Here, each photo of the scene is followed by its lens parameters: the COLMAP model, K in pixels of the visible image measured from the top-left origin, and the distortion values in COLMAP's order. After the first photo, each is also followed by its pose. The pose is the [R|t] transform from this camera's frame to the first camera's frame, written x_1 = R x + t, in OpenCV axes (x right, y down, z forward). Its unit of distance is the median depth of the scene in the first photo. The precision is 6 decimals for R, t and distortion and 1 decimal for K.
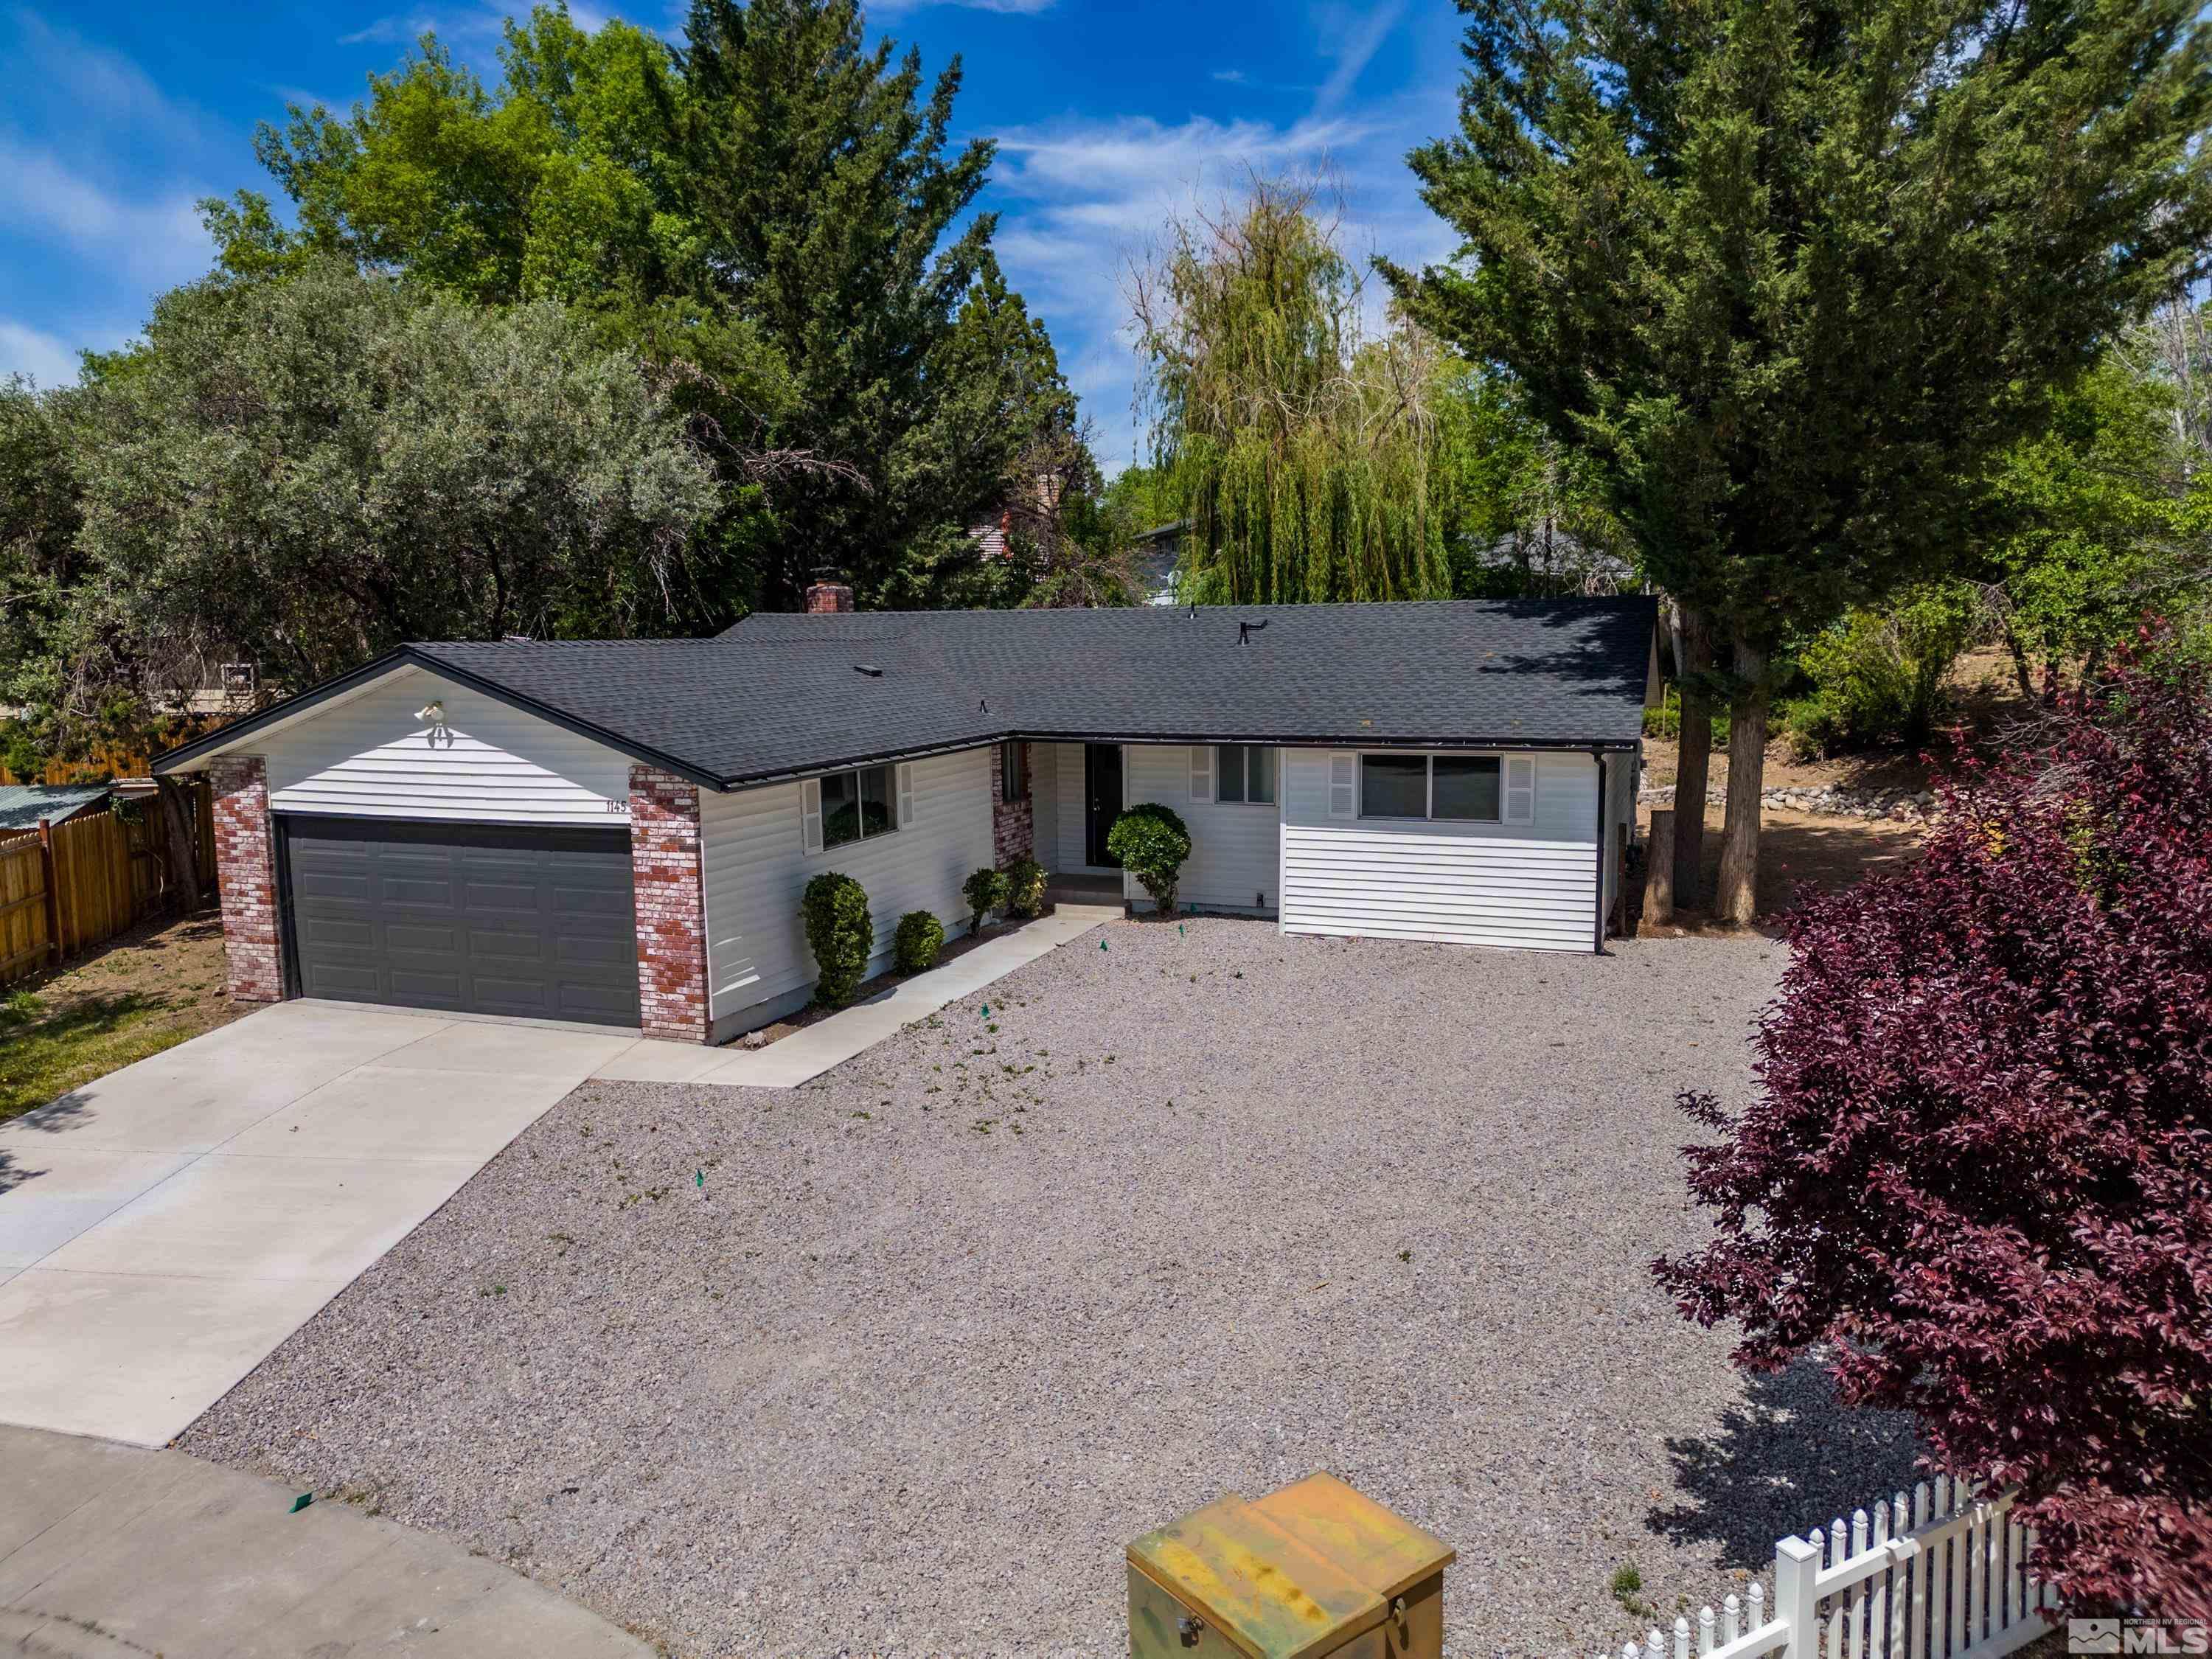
lens RADIAL K [[1540.0, 0, 1101.8], [0, 1540.0, 826.3], [0, 0, 1]] dist [0.062373, -0.059665]
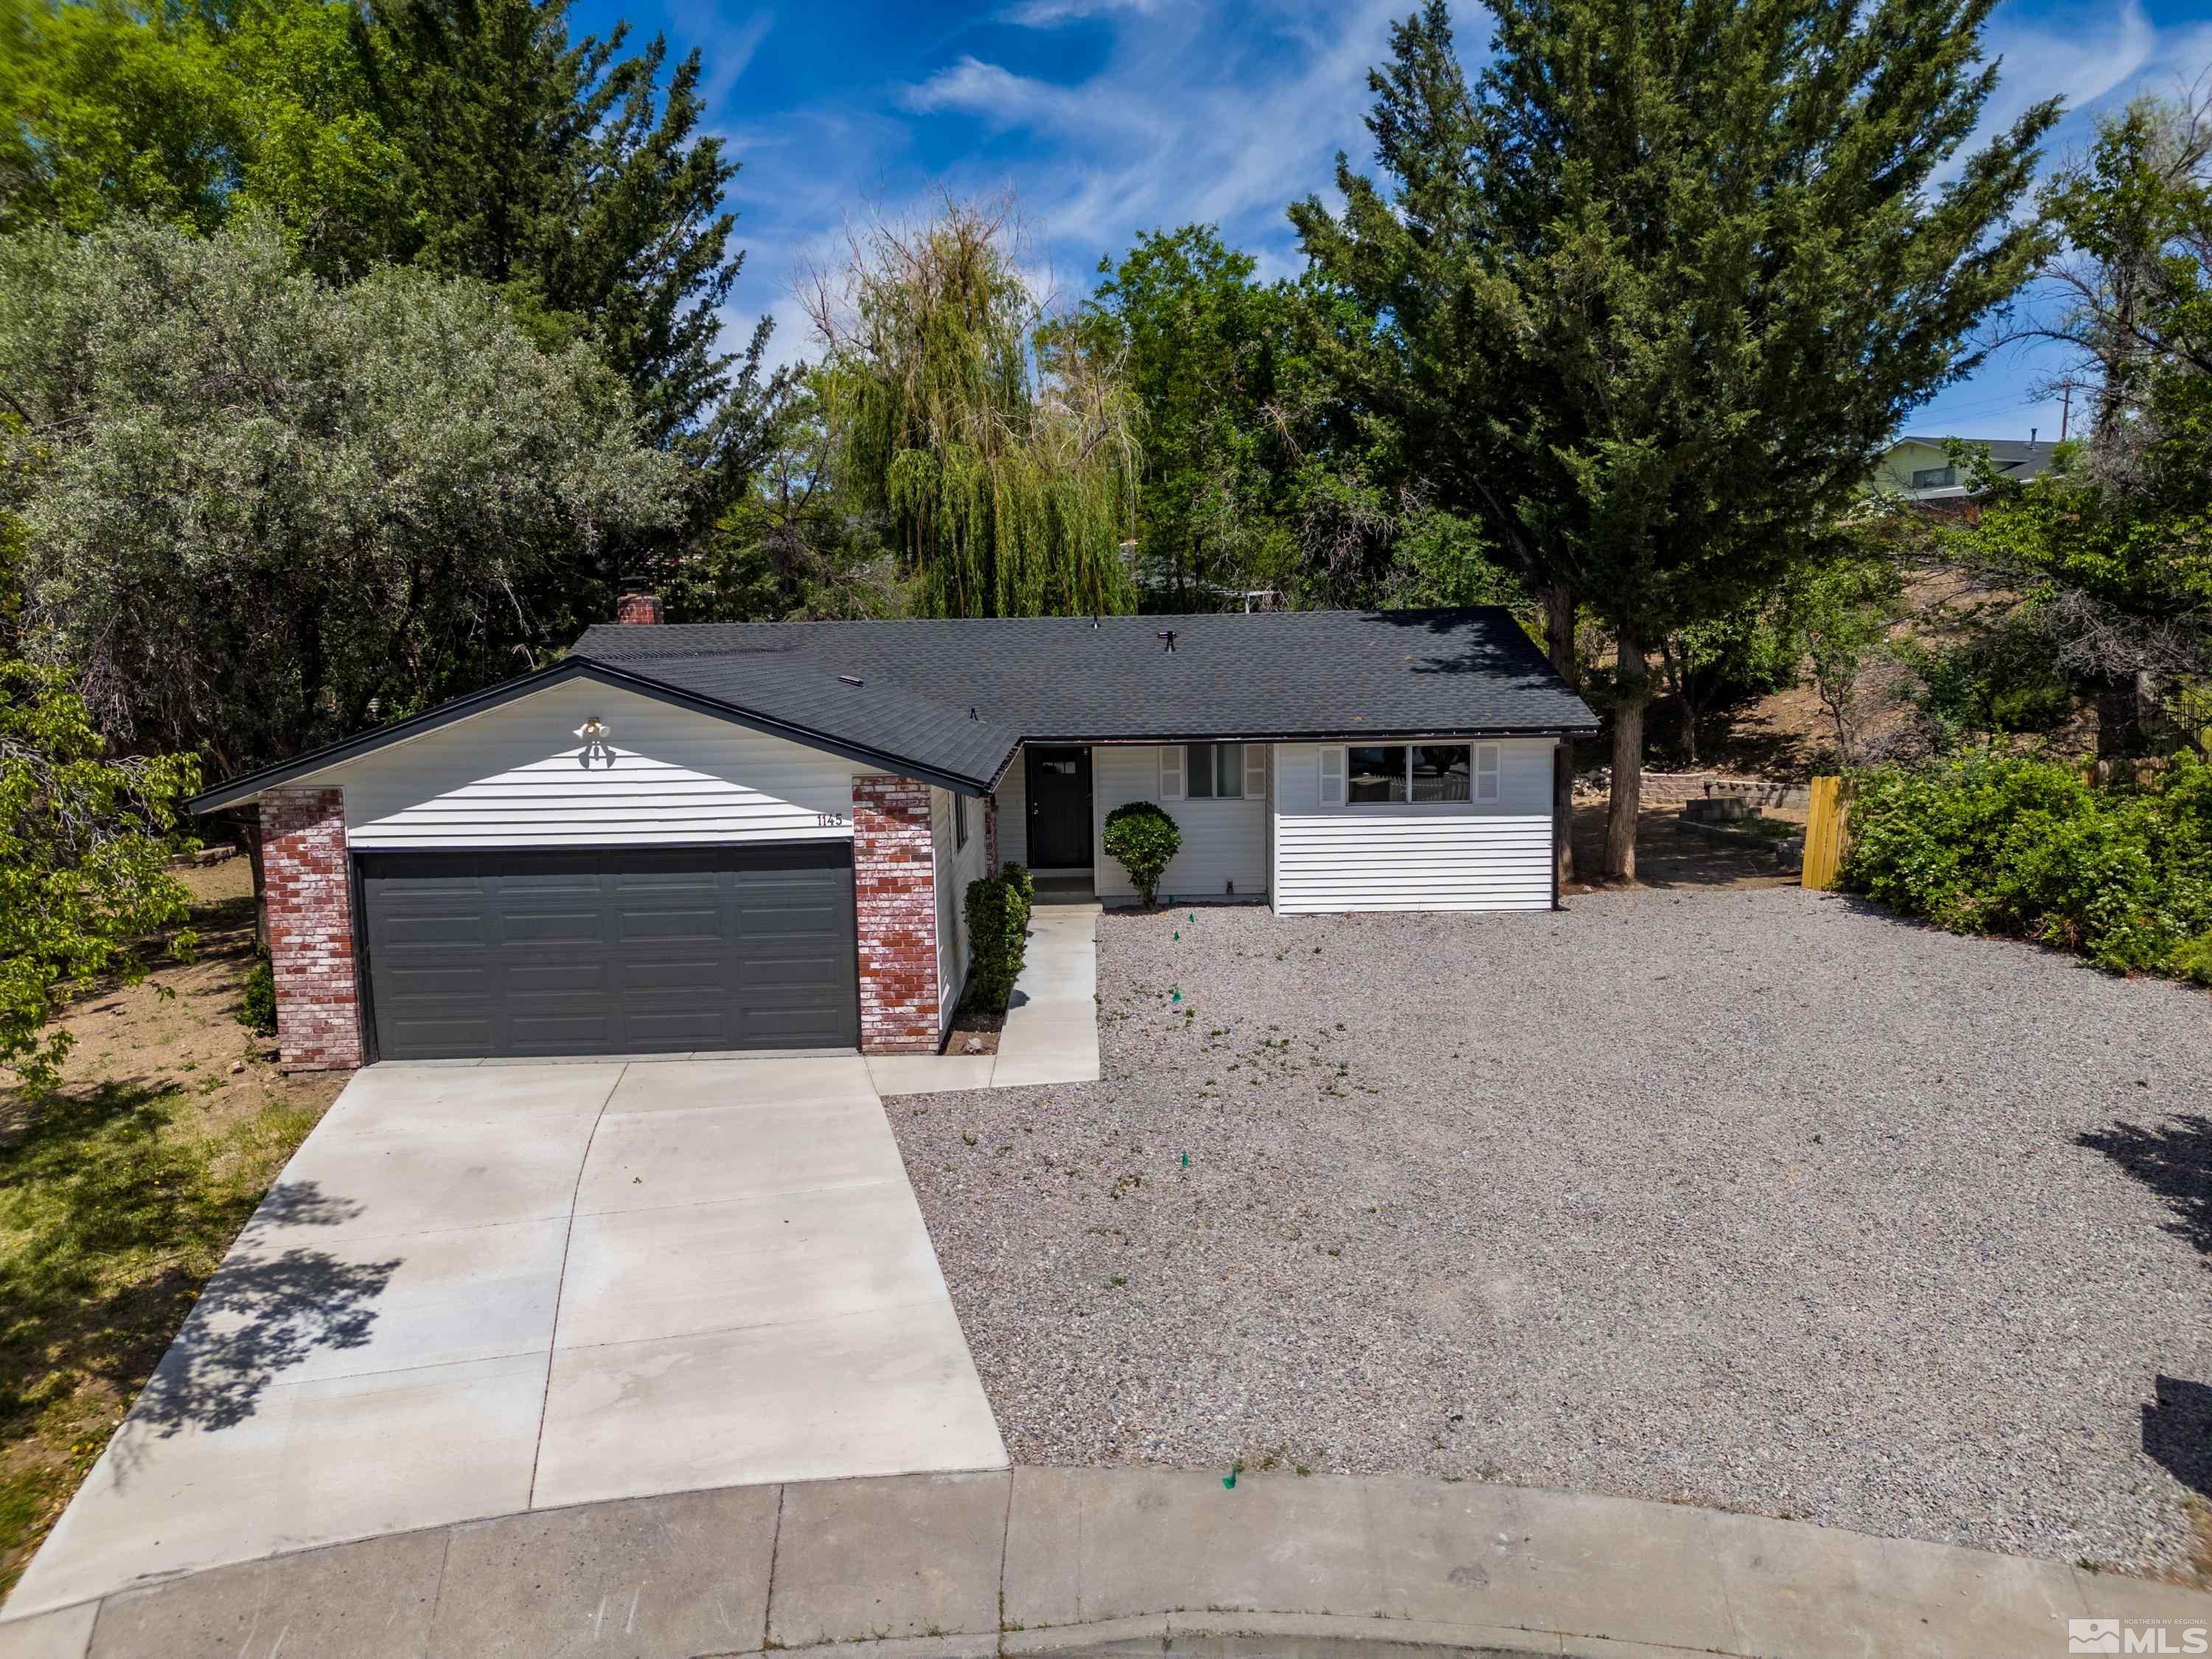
lens RADIAL K [[1540.0, 0, 1101.8], [0, 1540.0, 826.3], [0, 0, 1]] dist [0.062373, -0.059665]
pose [[0.930400, -0.051303, 0.362937, -0.482946], [0.055449, 0.998461, -0.001007, 0.001653], [-0.362326, 0.021061, 0.931813, 0.037629]]
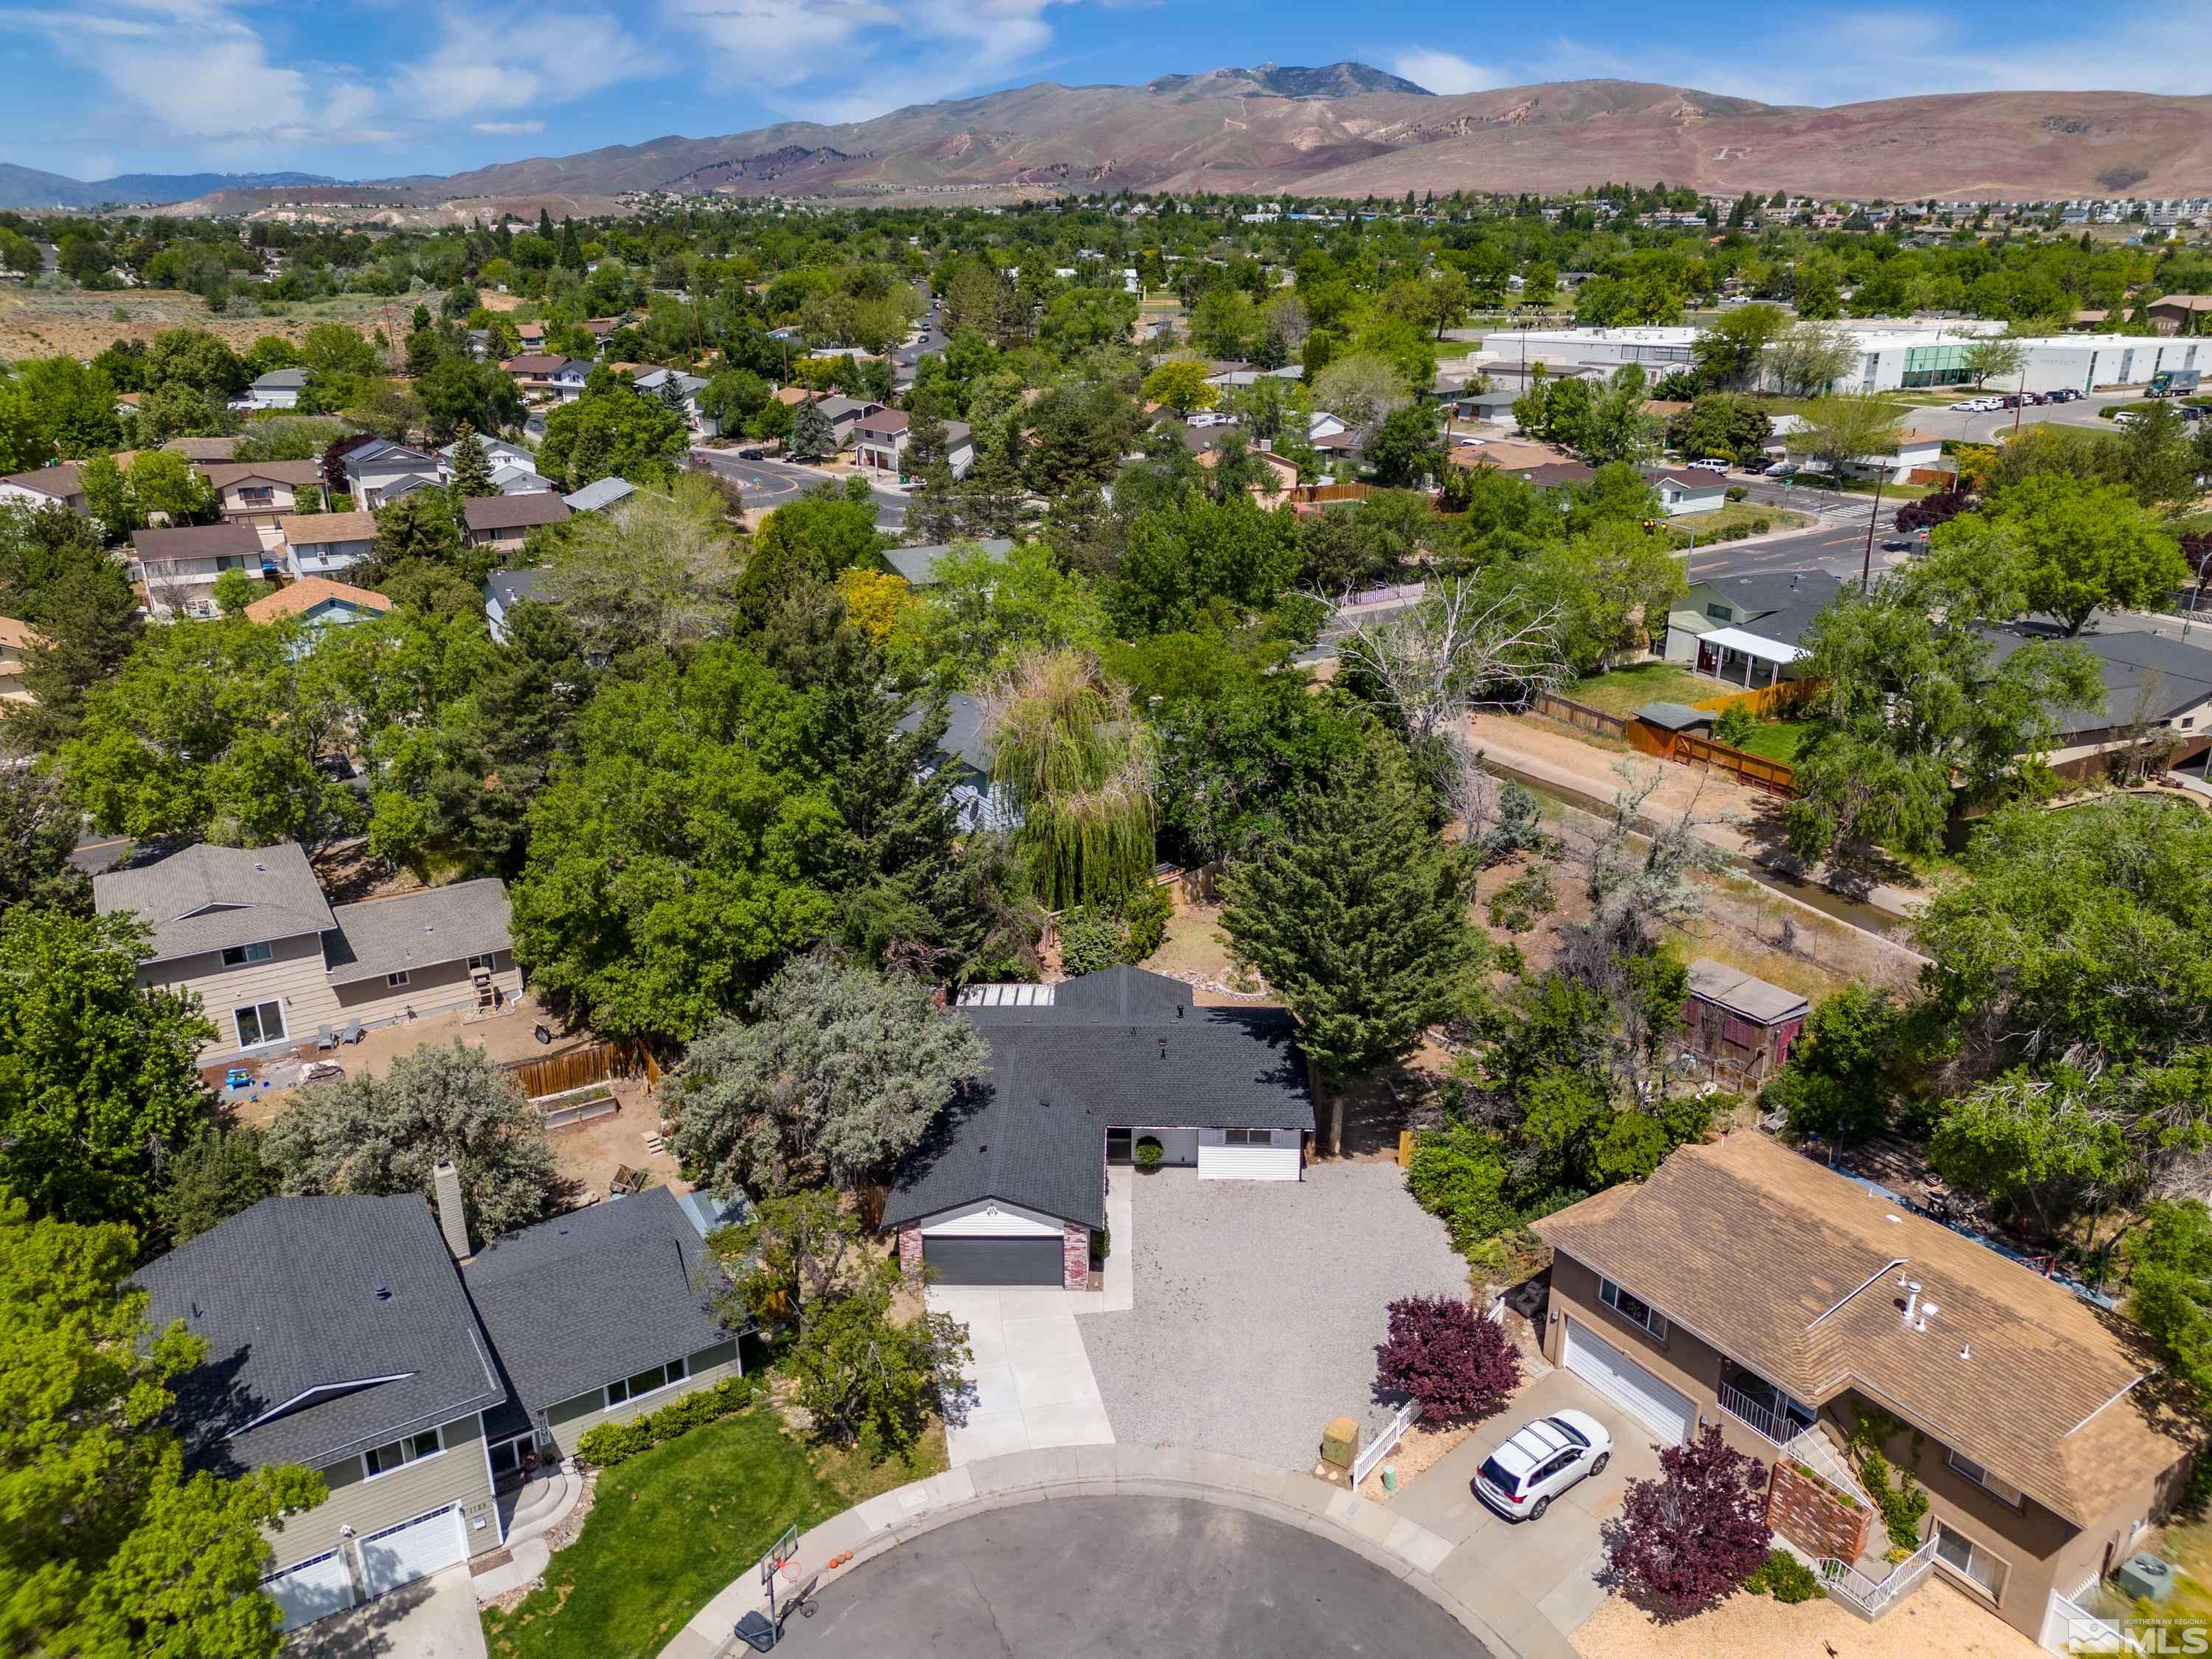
lens RADIAL K [[1540.0, 0, 1101.8], [0, 1540.0, 826.3], [0, 0, 1]] dist [0.062373, -0.059665]
pose [[0.937211, -0.110090, 0.330931, -1.187489], [0.035403, 0.974002, 0.223757, -1.553532], [-0.346961, -0.197992, 0.916743, -1.870371]]
